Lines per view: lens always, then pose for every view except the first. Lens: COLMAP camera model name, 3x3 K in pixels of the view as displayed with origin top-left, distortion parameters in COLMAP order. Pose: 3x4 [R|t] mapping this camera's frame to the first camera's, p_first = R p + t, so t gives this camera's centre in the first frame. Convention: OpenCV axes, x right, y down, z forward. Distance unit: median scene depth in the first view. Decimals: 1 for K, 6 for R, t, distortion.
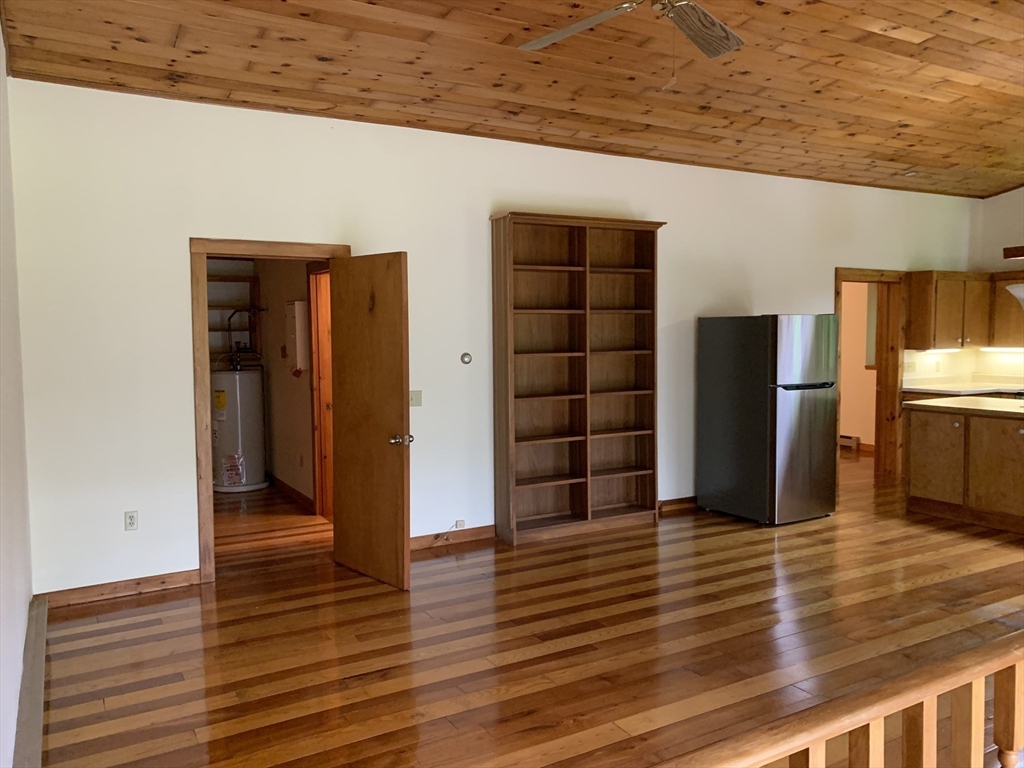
lens RADIAL K [[785.5, 0, 494.4], [0, 785.5, 375.0], [0, 0, 1]] dist [0.045718, -0.043235]
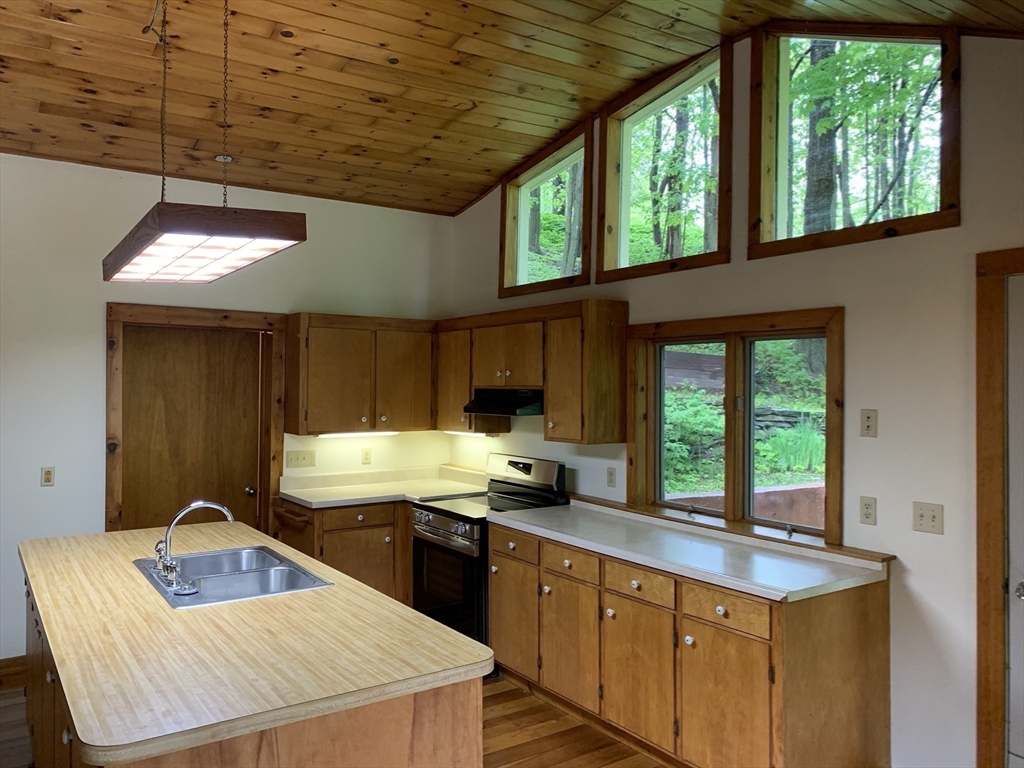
lens RADIAL K [[785.5, 0, 498.5], [0, 785.5, 376.8], [0, 0, 1]] dist [0.045718, -0.043235]
pose [[0.996705, 0.014427, 0.079823, 0.950602], [-0.009051, 0.997692, -0.067298, -0.053316], [-0.080610, 0.066354, 0.994535, 0.500005]]
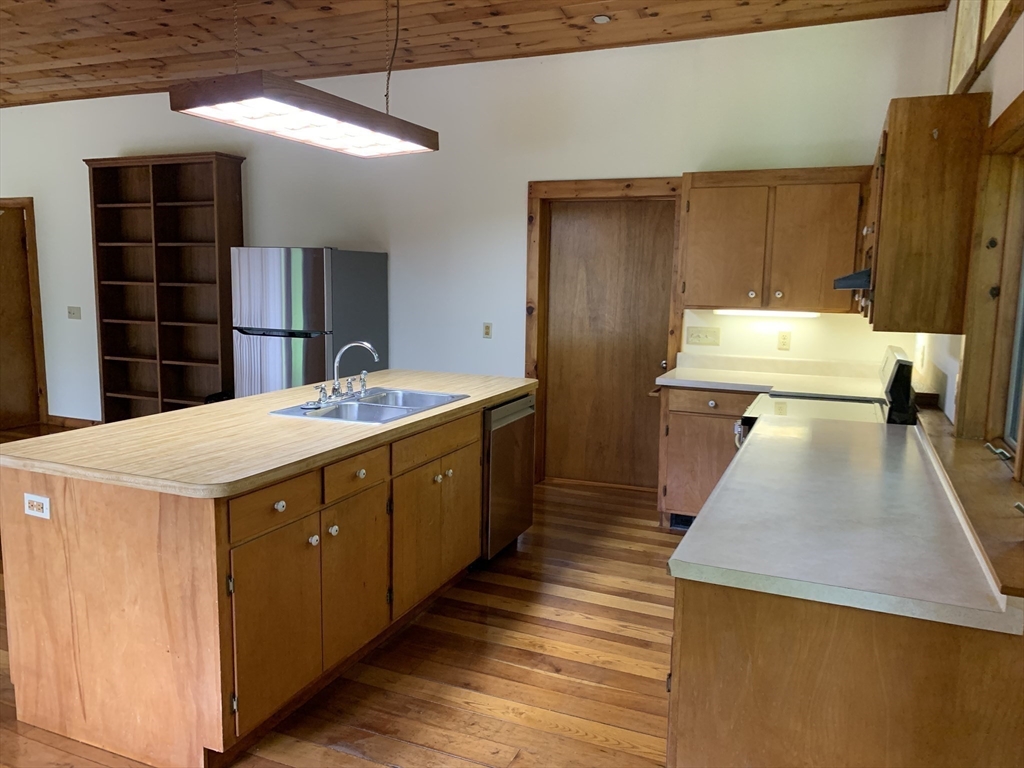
lens RADIAL K [[785.5, 0, 501.2], [0, 785.5, 376.0], [0, 0, 1]] dist [0.045718, -0.043235]
pose [[0.600386, 0.120940, -0.790513, 1.368195], [-0.066344, 0.992624, 0.101473, -0.046418], [0.796954, -0.008477, 0.603981, 0.767245]]
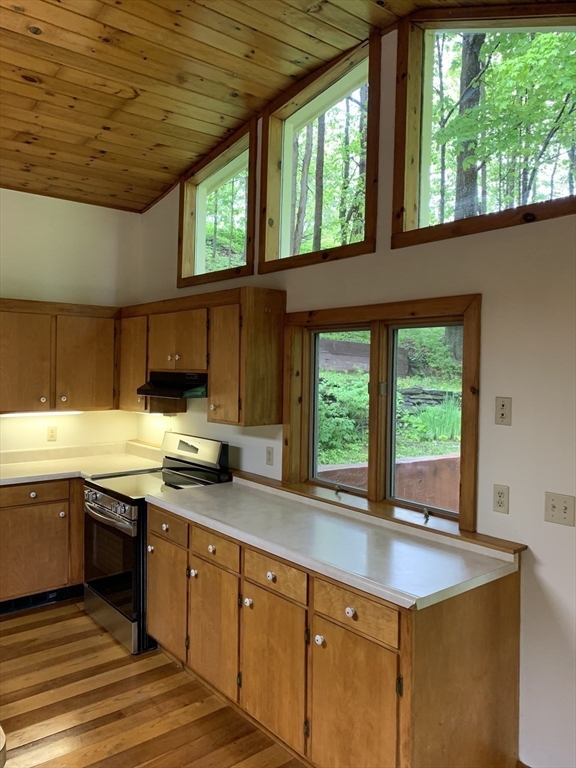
lens RADIAL K [[589.1, 0, 289.9], [0, 589.1, 372.9], [0, 0, 1]] dist [0.045718, -0.043235]
pose [[0.983537, 0.020282, 0.179565, 1.038664], [-0.011996, 0.998818, -0.047110, -0.066935], [-0.180308, 0.044181, 0.982617, 0.663315]]
